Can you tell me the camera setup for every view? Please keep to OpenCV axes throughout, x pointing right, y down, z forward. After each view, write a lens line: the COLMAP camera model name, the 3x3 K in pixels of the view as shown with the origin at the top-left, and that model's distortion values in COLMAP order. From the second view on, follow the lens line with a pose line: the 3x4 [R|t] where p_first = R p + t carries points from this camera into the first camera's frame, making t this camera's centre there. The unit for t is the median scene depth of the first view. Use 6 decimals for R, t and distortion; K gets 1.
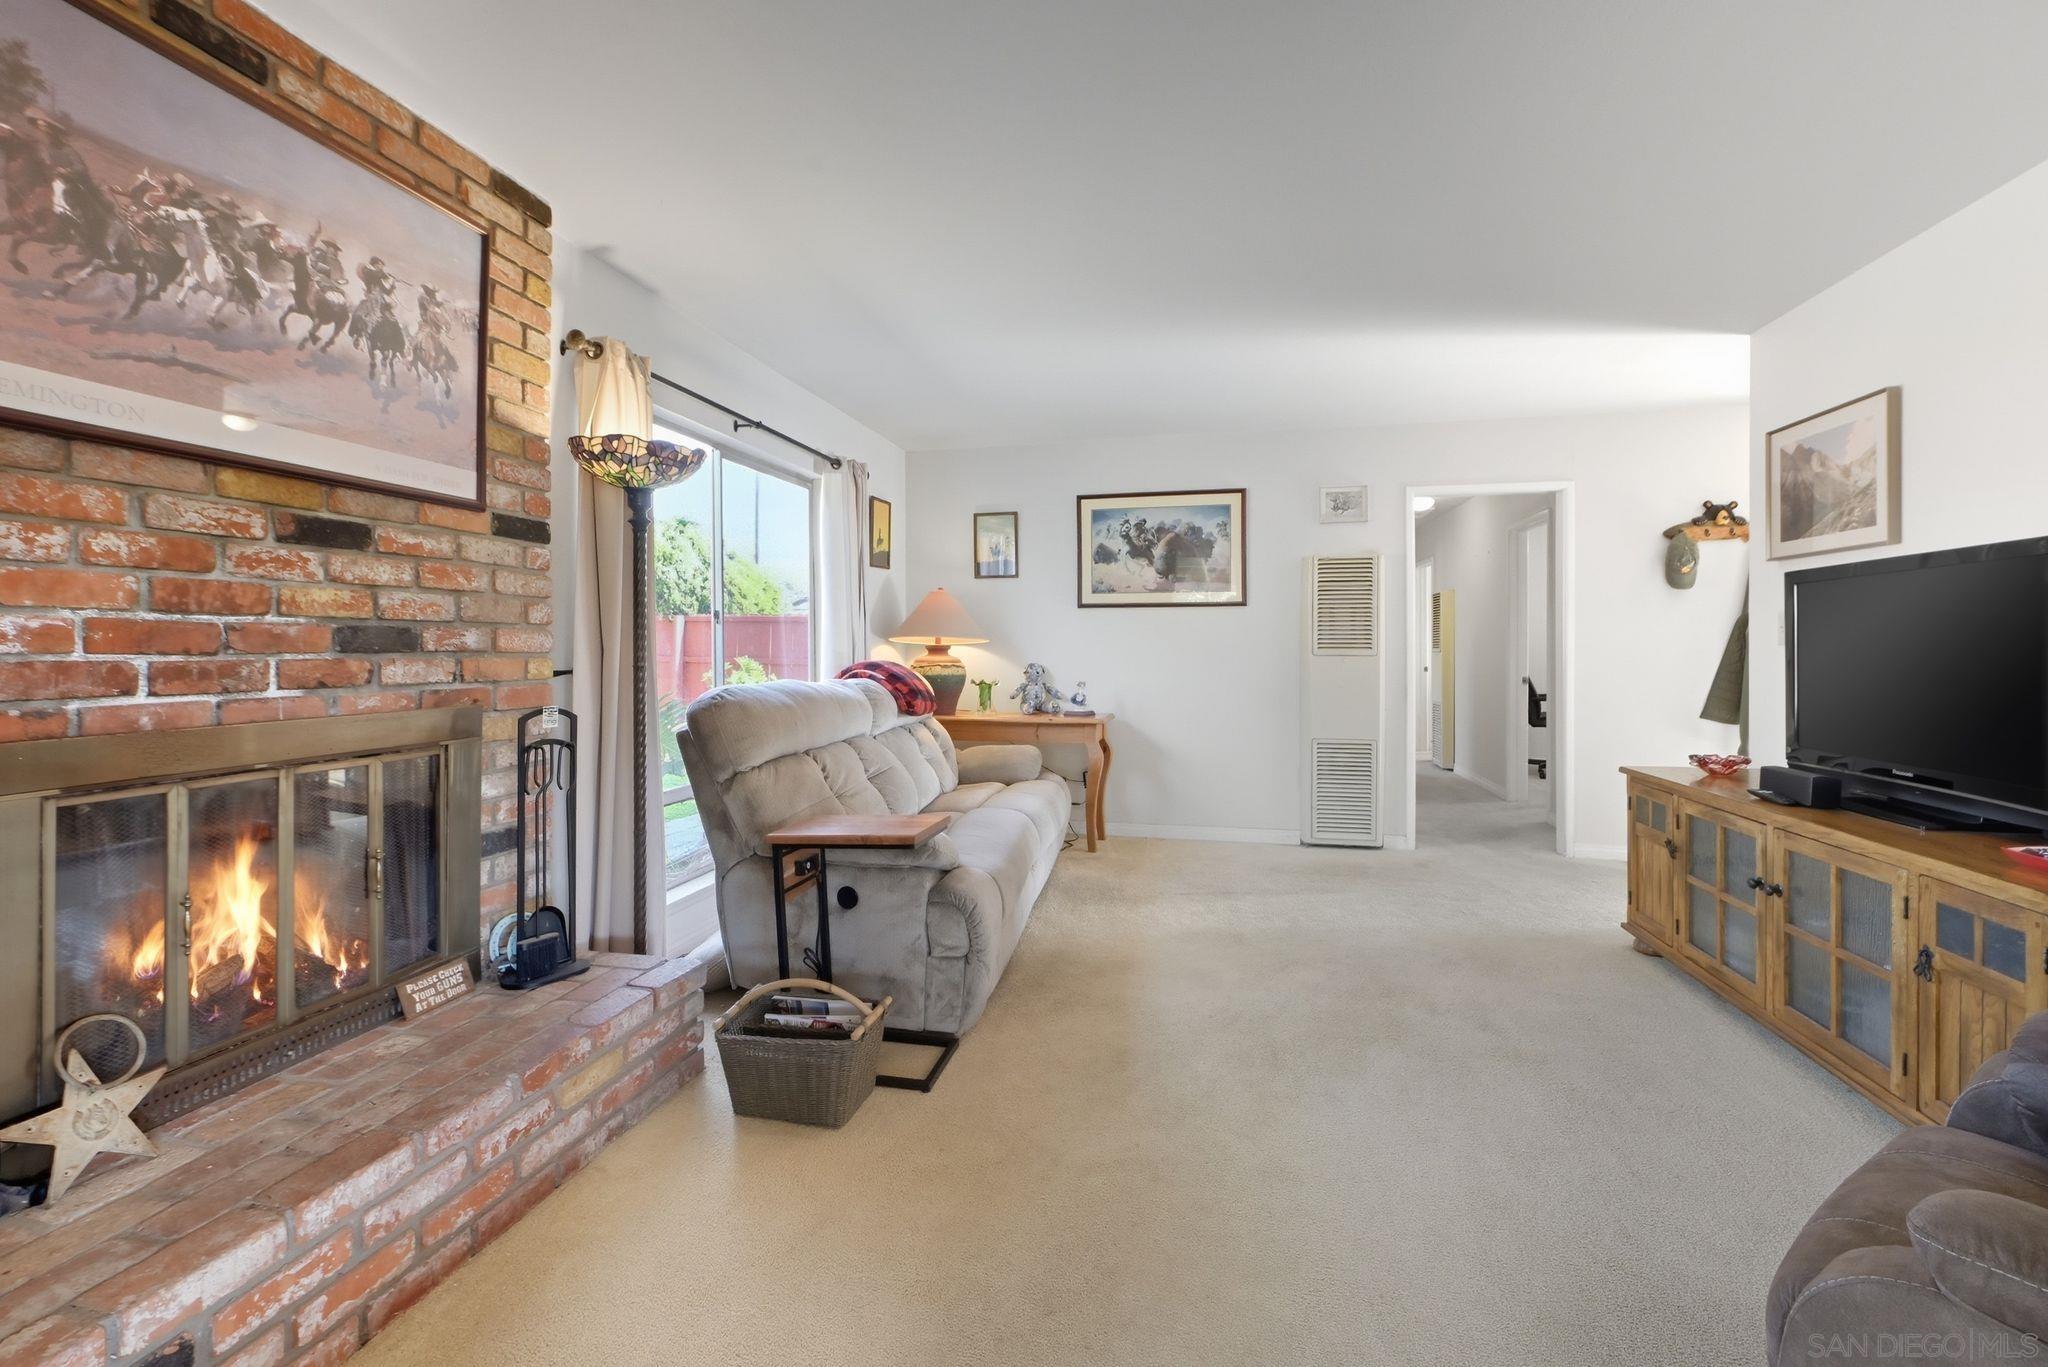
lens RADIAL K [[881.8, 0, 1023.2], [0, 881.8, 639.7], [0, 0, 1]] dist [0.000012, 0.000003]
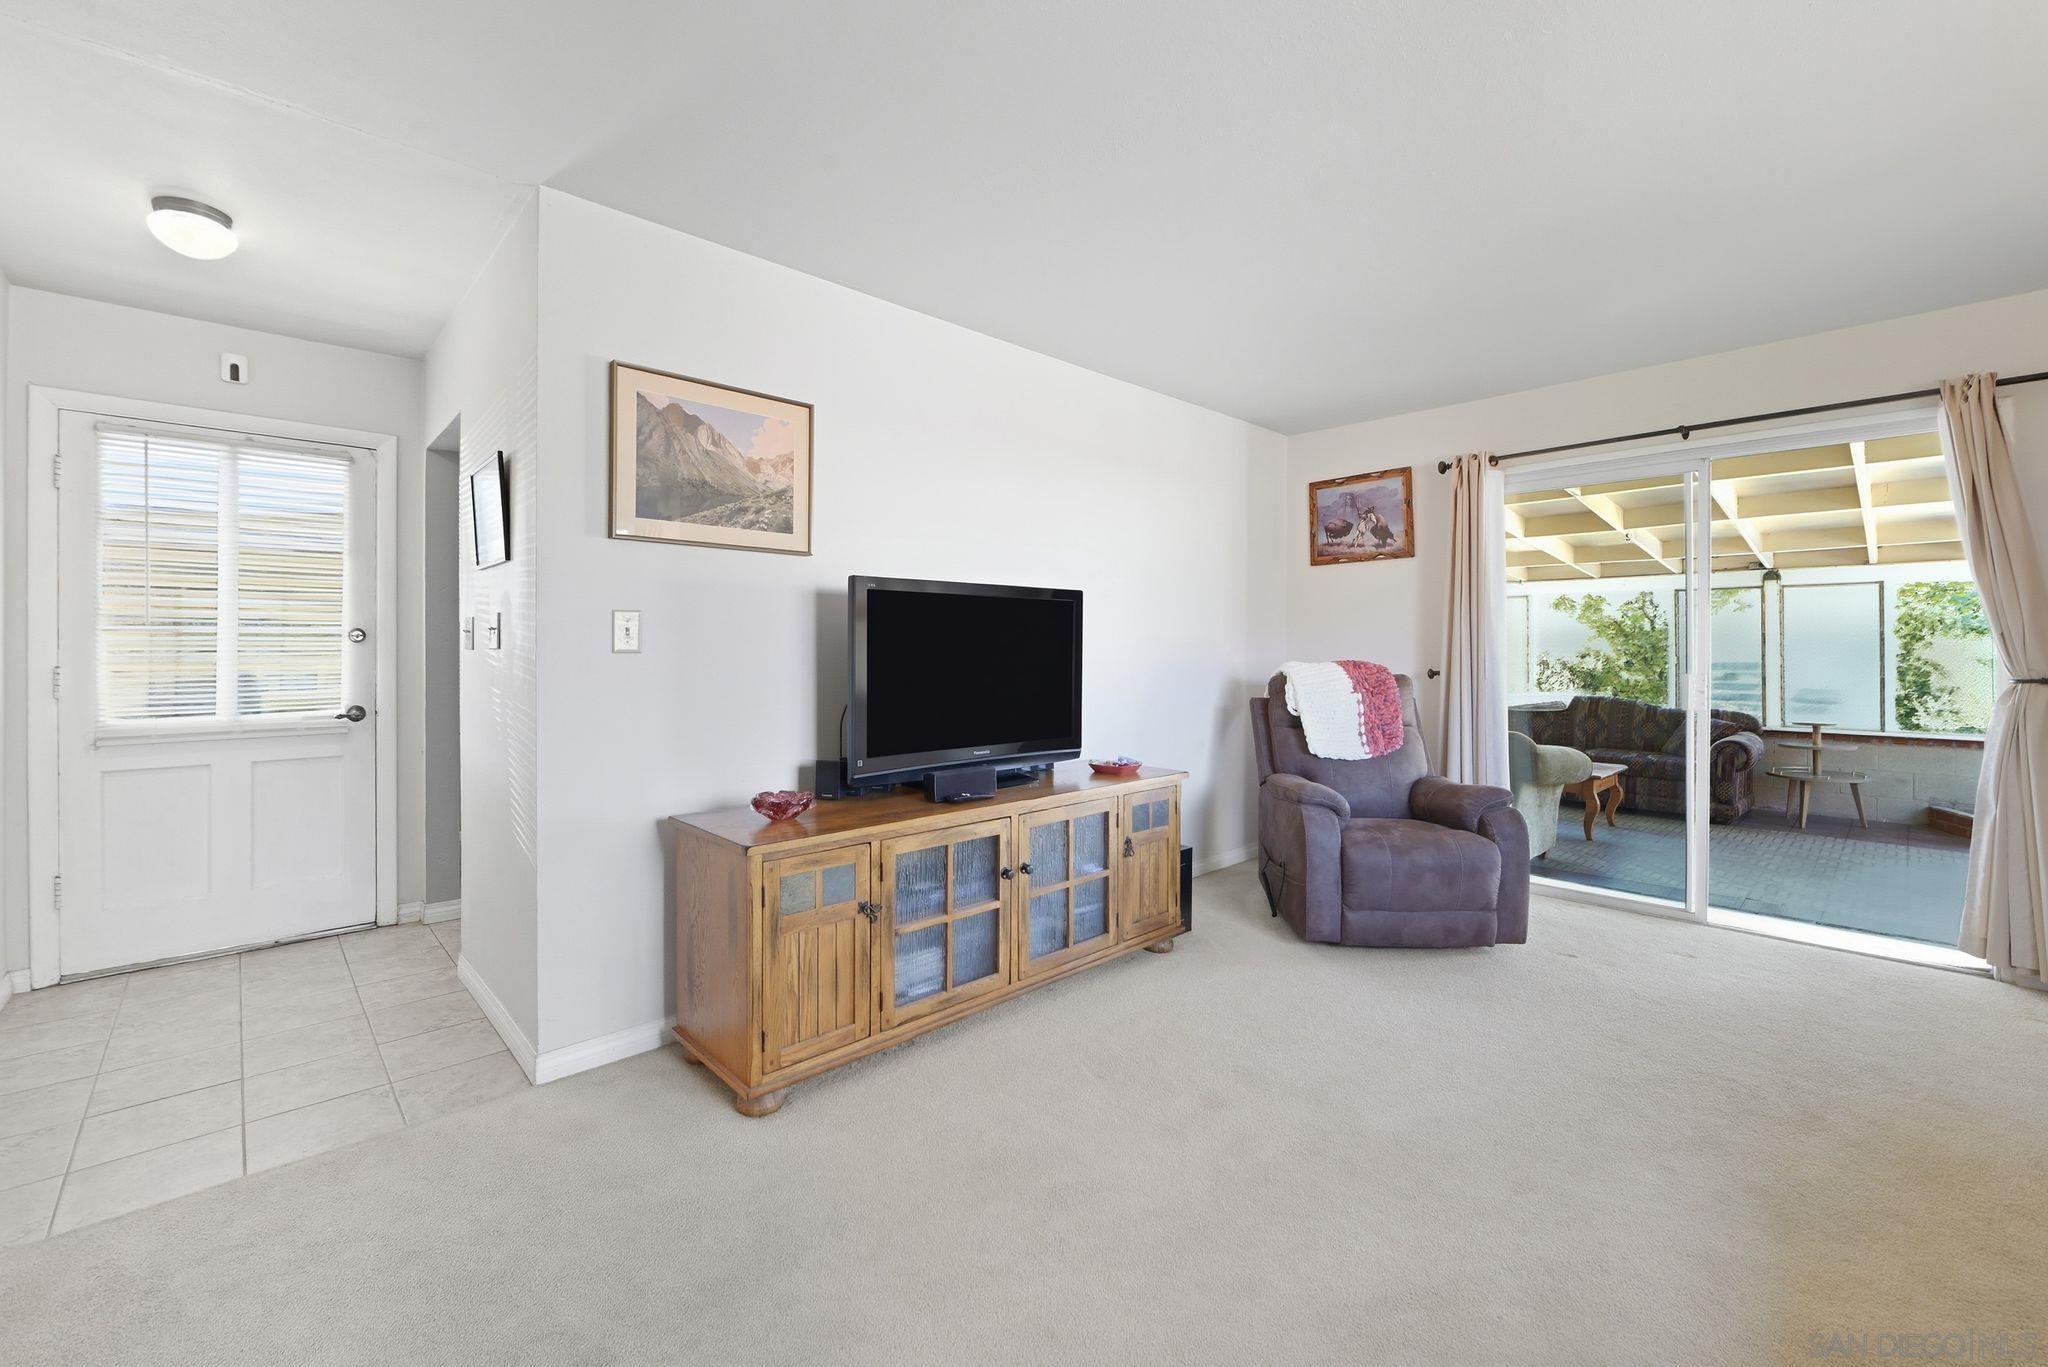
lens RADIAL K [[835.4, 0, 1024.0], [0, 835.4, 683.5], [0, 0, 1]] dist [-0.000028, -0.000003]
pose [[-0.829096, -0.016010, 0.558877, 0.209954], [-0.000073, 0.999593, 0.028526, 0.011641], [-0.559106, 0.023610, -0.828760, 1.574541]]
